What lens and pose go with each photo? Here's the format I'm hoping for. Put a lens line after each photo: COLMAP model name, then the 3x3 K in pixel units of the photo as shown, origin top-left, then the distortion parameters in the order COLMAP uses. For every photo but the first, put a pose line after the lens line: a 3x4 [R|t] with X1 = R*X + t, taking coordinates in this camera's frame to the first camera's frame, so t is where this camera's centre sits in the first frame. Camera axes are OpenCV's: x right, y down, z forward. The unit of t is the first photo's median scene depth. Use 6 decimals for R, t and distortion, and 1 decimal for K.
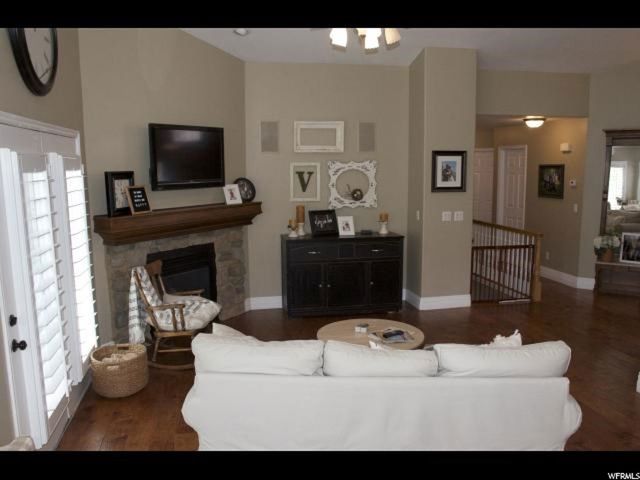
lens RADIAL K [[504.6, 0, 319.7], [0, 504.6, 242.3], [0, 0, 1]] dist [-0.049893, -0.001433]
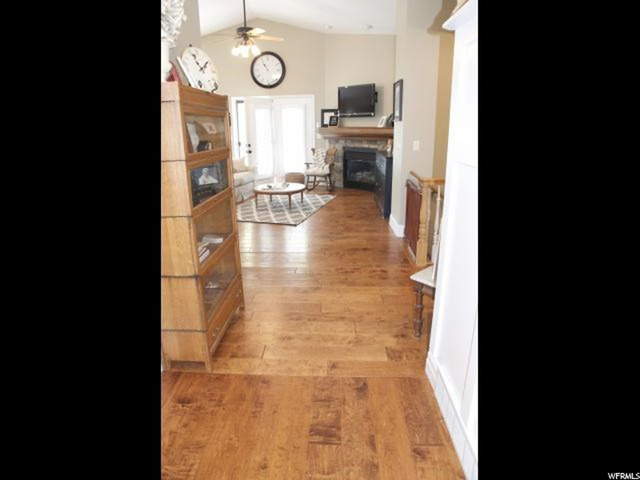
lens RADIAL K [[492.0, 0, 318.4], [0, 492.0, 237.7], [0, 0, 1]] dist [-0.097771, 0.057493]
pose [[-0.255632, 0.233535, -0.938144, 1.445903], [-0.127259, 0.953813, 0.272112, -0.135482], [0.958362, 0.188948, -0.214105, 1.150934]]
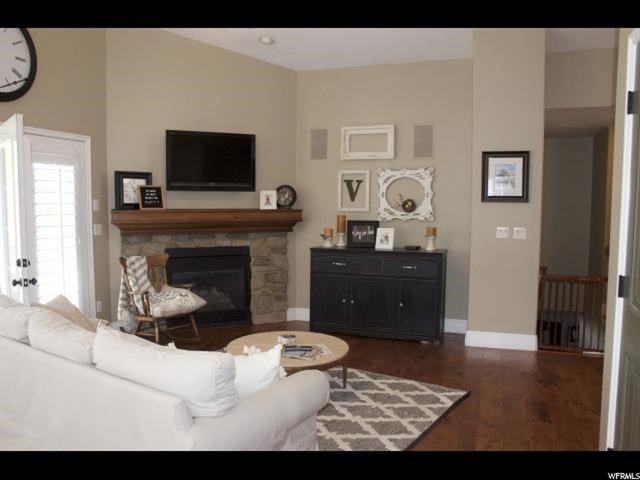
lens RADIAL K [[492.0, 0, 322.6], [0, 492.0, 242.9], [0, 0, 1]] dist [-0.097771, 0.057493]
pose [[0.869971, 0.051282, -0.490430, 0.387314], [-0.085846, 0.995141, -0.048225, 0.027054], [0.485573, 0.084056, 0.870146, 0.187734]]
